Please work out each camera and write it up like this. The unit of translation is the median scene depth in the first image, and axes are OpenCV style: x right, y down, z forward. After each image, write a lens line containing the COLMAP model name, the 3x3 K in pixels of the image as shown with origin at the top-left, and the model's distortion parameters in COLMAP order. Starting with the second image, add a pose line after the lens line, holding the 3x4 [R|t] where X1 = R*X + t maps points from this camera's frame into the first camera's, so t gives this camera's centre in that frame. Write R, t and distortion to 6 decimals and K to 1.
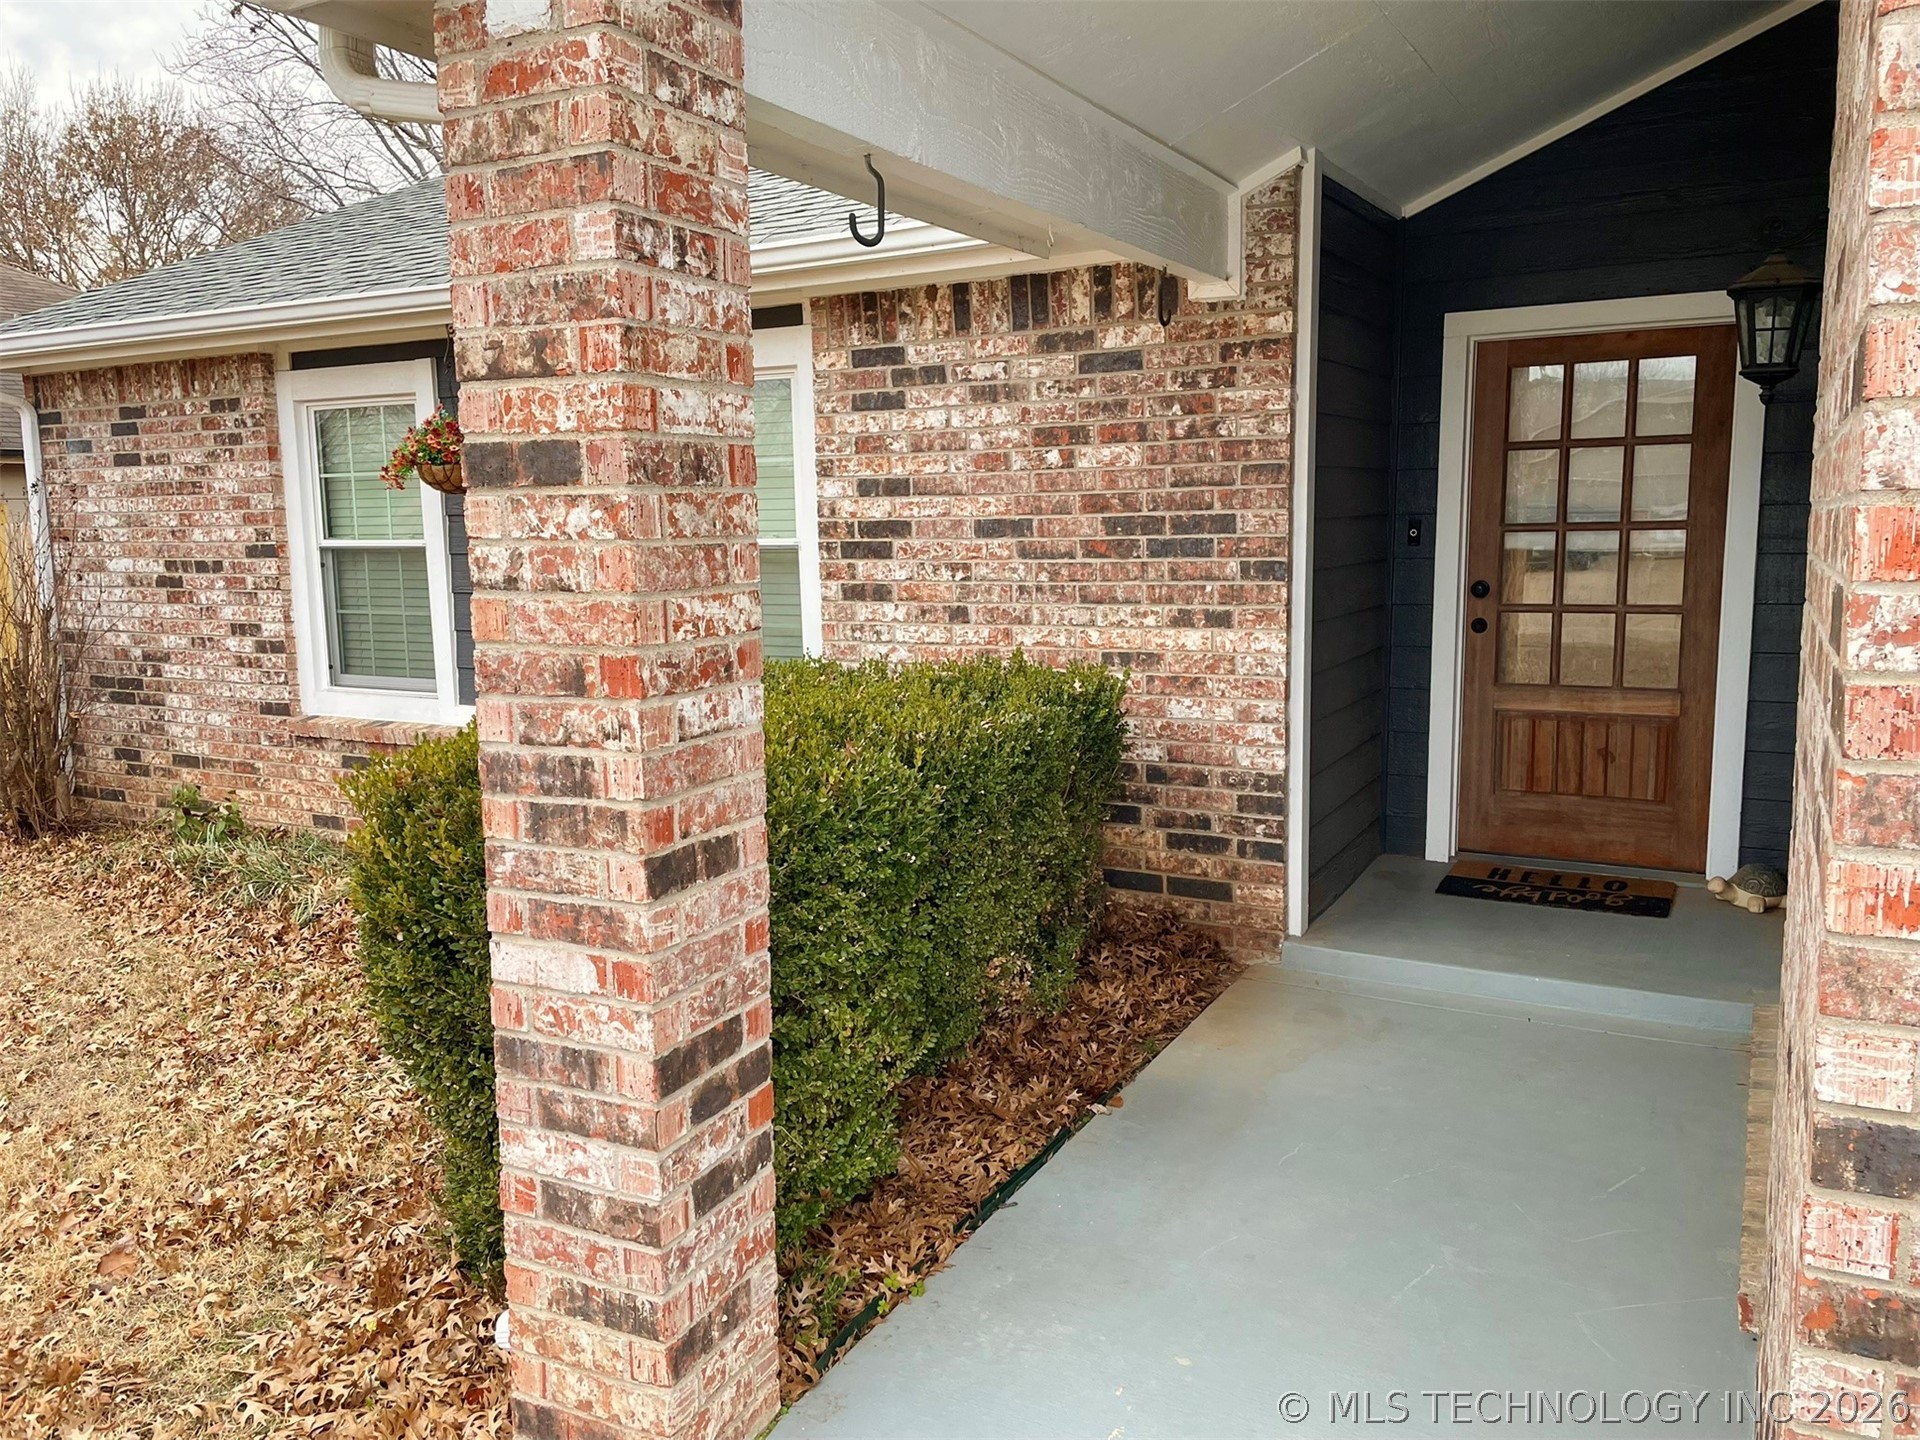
lens RADIAL K [[1405.7, 0, 964.1], [0, 1405.7, 706.2], [0, 0, 1]] dist [0.113244, -0.139034]
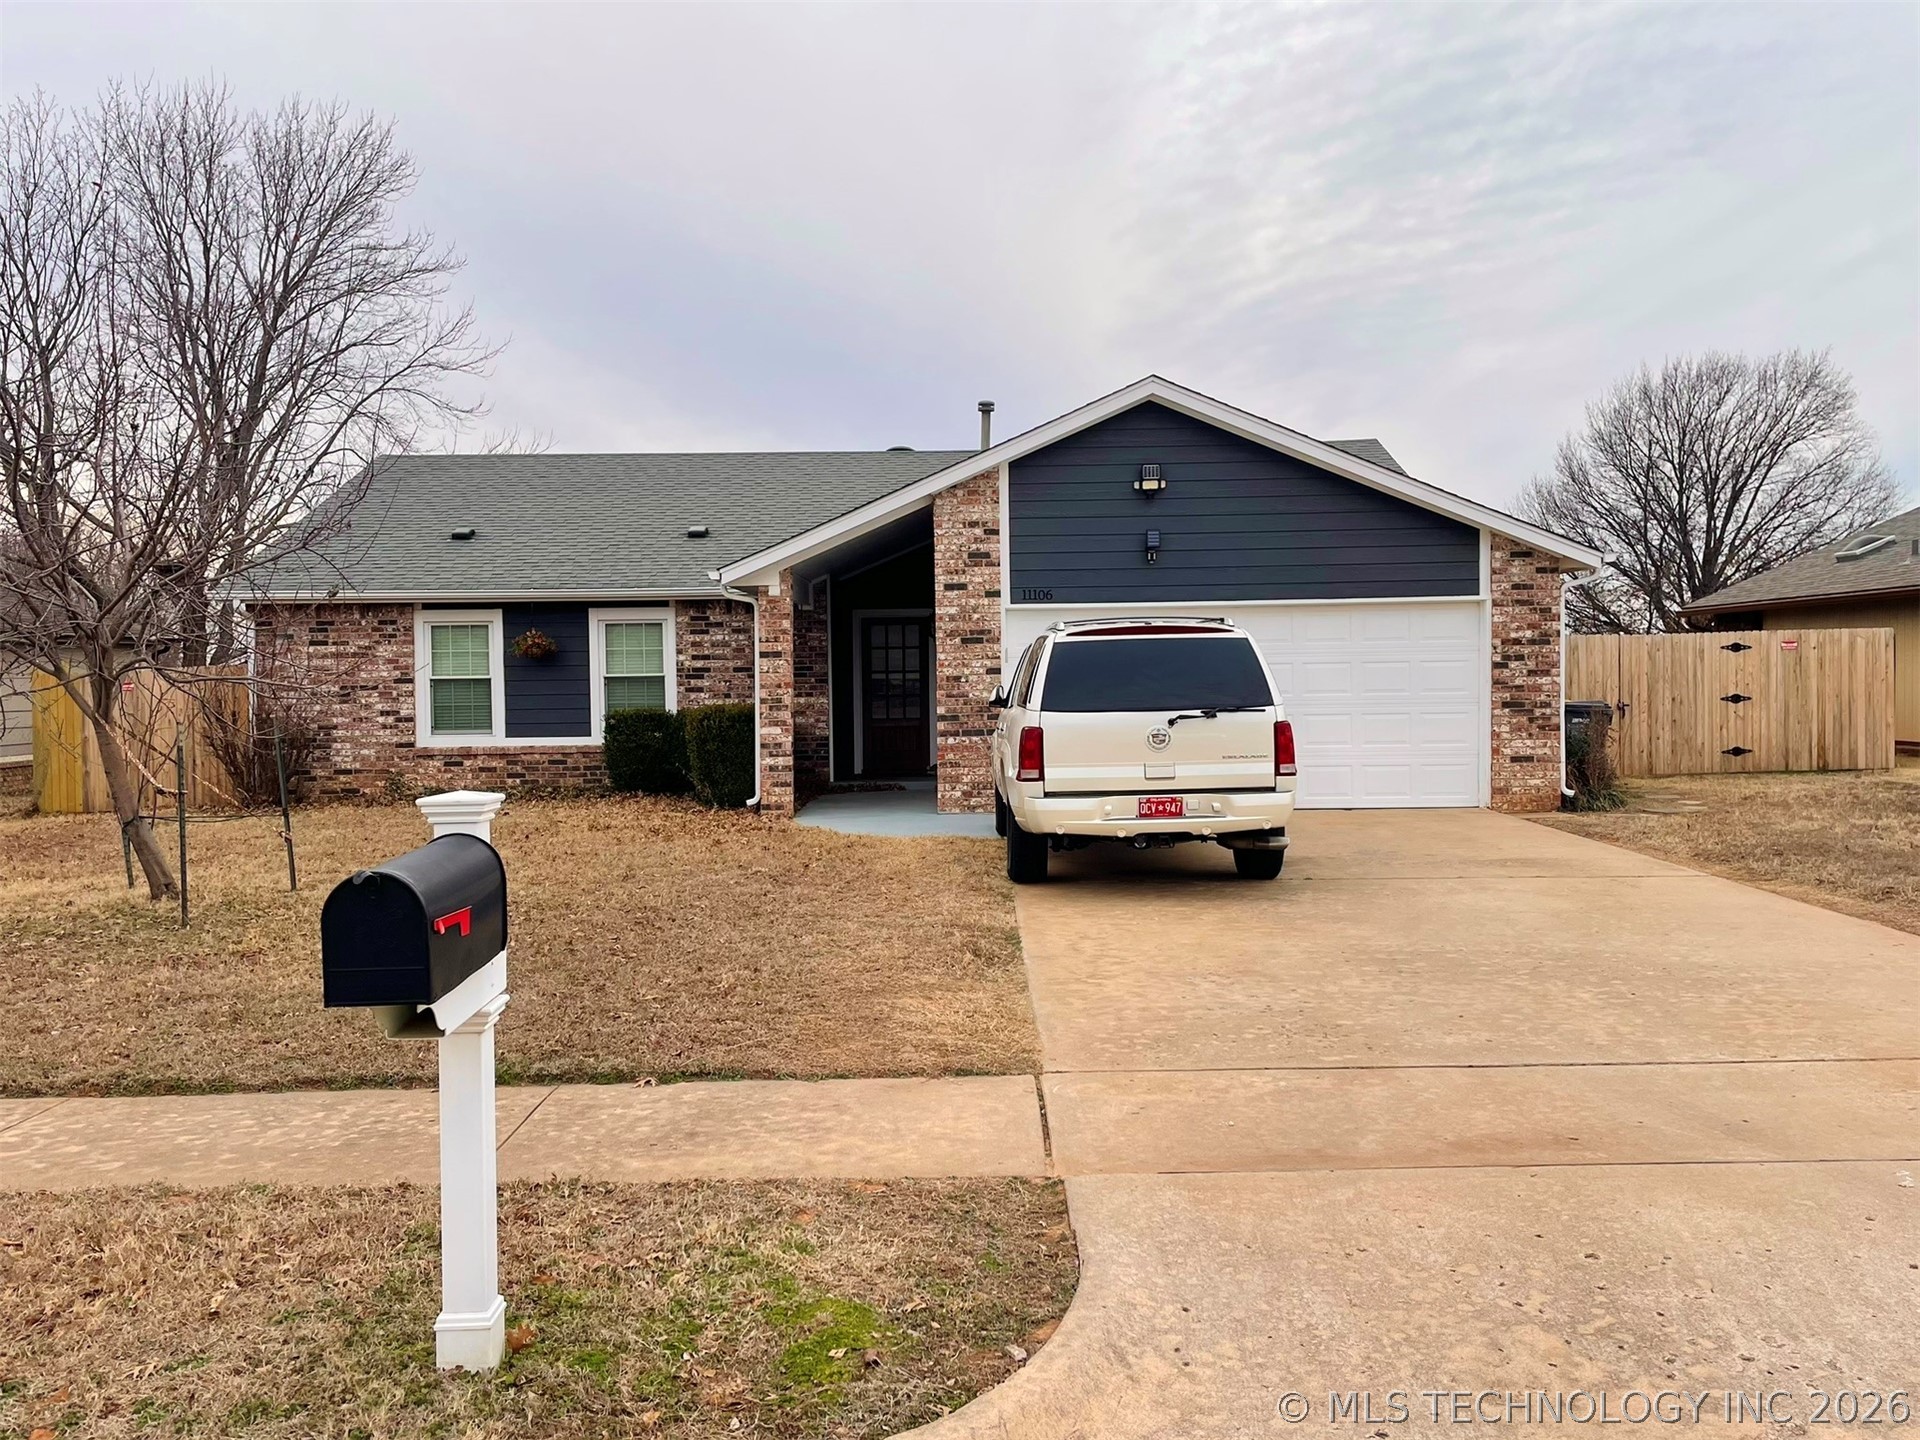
lens RADIAL K [[1405.7, 0, 964.1], [0, 1405.7, 706.2], [0, 0, 1]] dist [0.113244, -0.139034]
pose [[0.874248, -0.006057, 0.485442, -0.871550], [0.064320, 0.992552, -0.103453, 0.261403], [-0.481200, 0.121668, 0.868126, -1.654764]]
